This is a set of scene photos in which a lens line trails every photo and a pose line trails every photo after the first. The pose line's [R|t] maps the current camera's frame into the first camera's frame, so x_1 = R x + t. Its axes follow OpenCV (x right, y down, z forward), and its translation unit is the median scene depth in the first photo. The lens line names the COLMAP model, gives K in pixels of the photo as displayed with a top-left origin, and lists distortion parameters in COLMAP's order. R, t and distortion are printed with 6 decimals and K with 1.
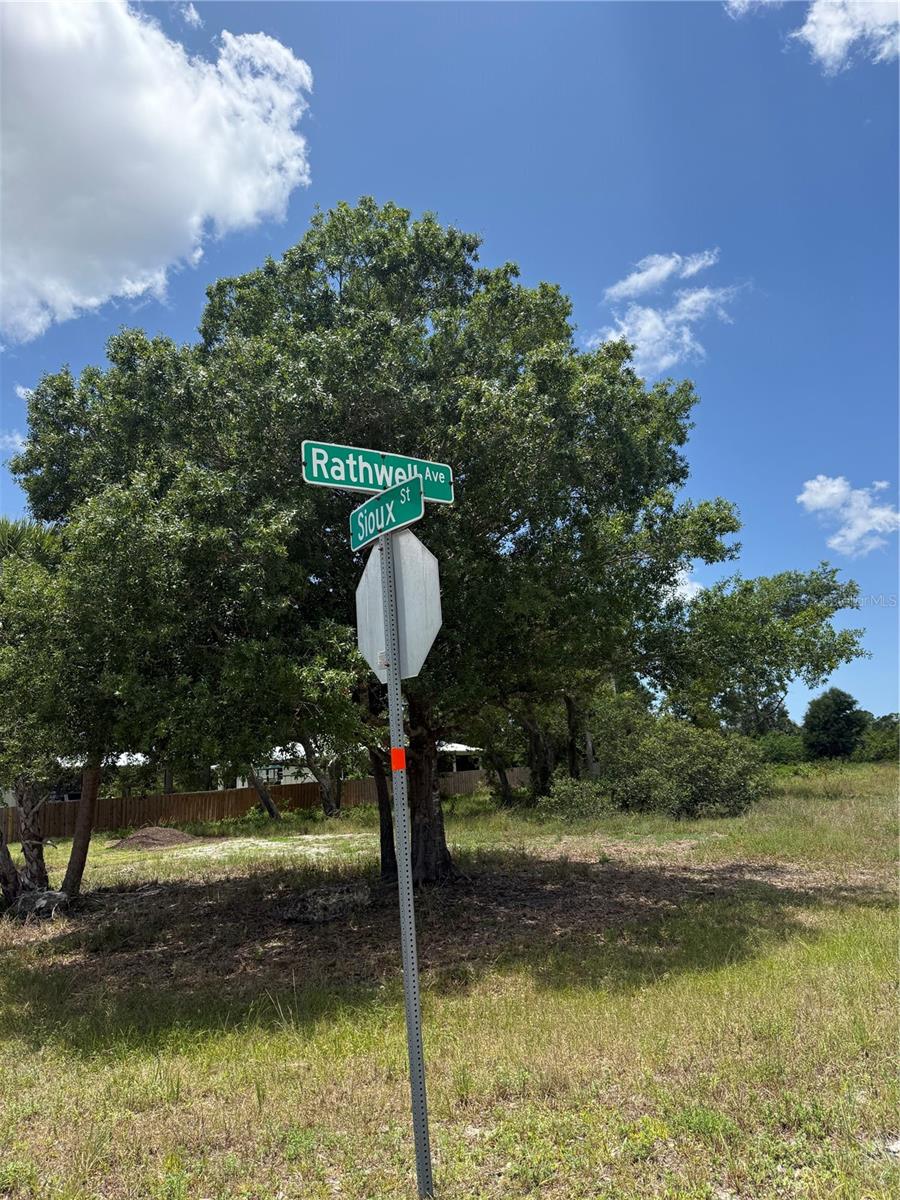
lens RADIAL K [[826.5, 0, 453.3], [0, 826.5, 598.9], [0, 0, 1]] dist [0.072185, -0.067592]
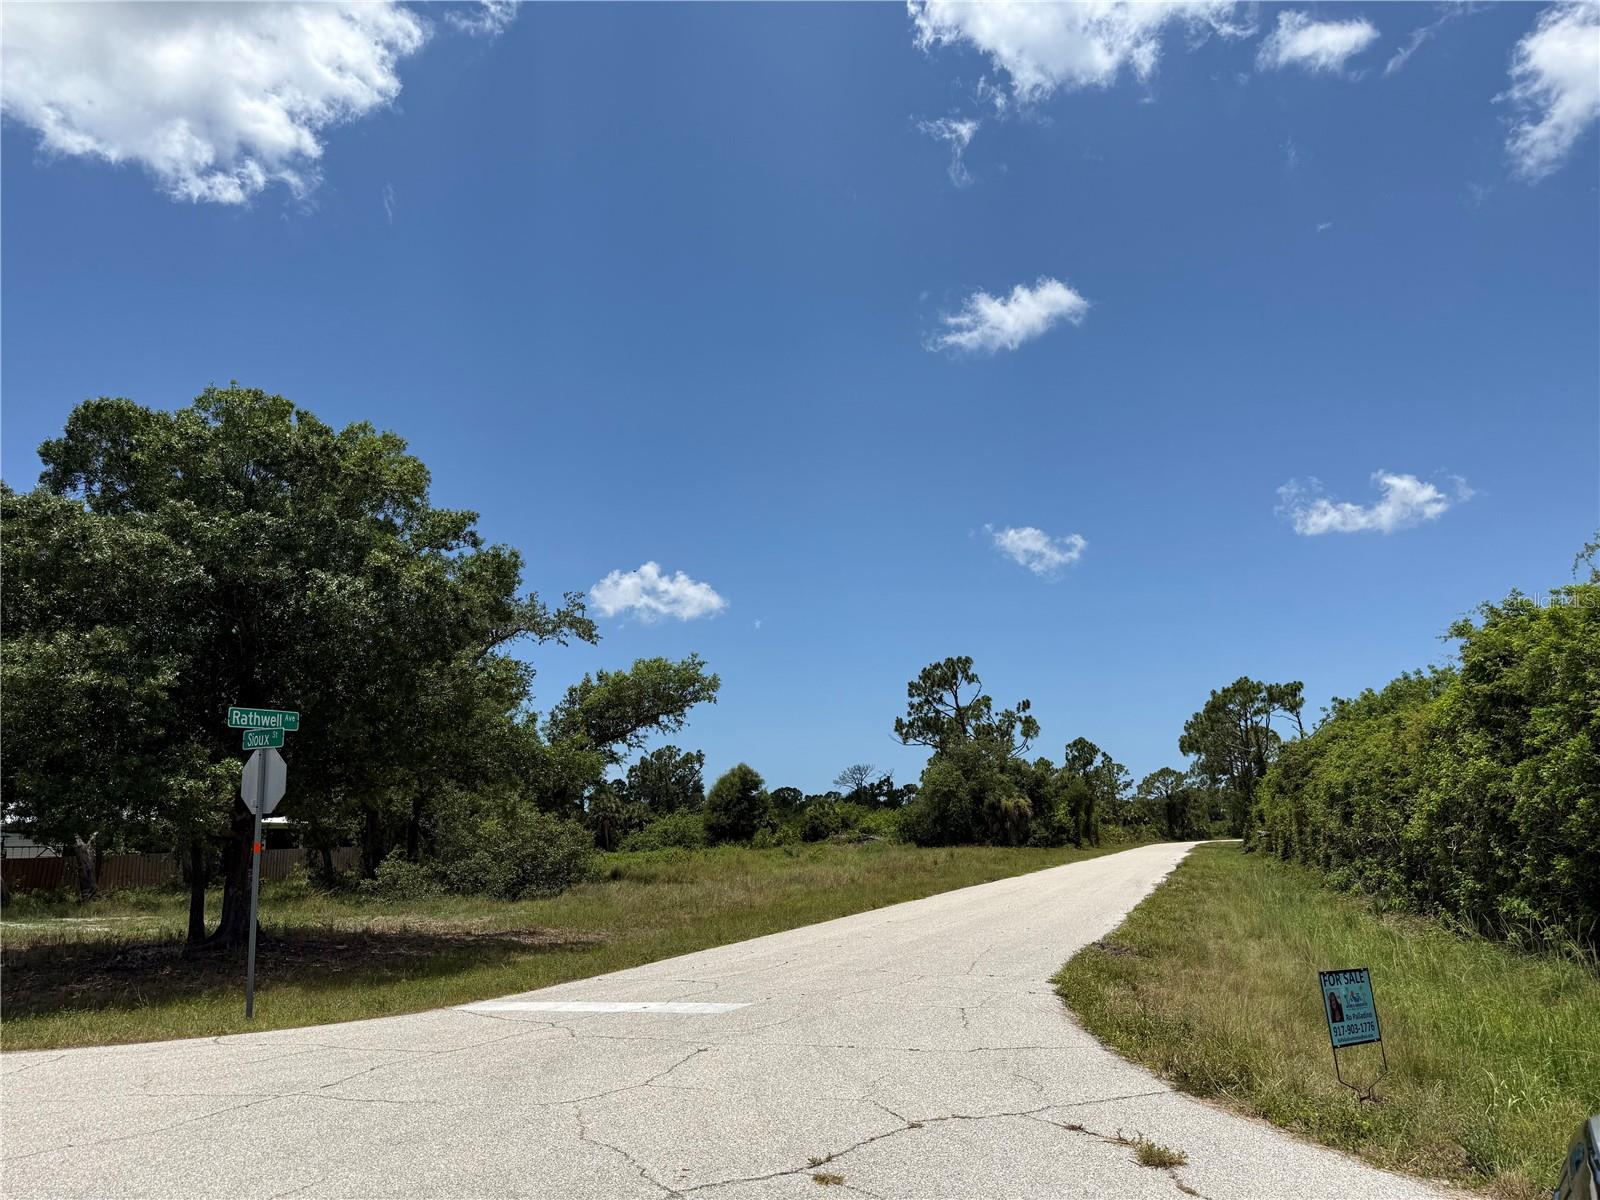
lens RADIAL K [[1102.0, 0, 799.0], [0, 1102.0, 599.7], [0, 0, 1]] dist [0.072185, -0.067592]
pose [[0.903446, 0.122596, 0.410799, -0.009618], [-0.114147, 0.992438, -0.045139, -0.079543], [-0.413226, -0.006111, 0.910608, -0.372229]]
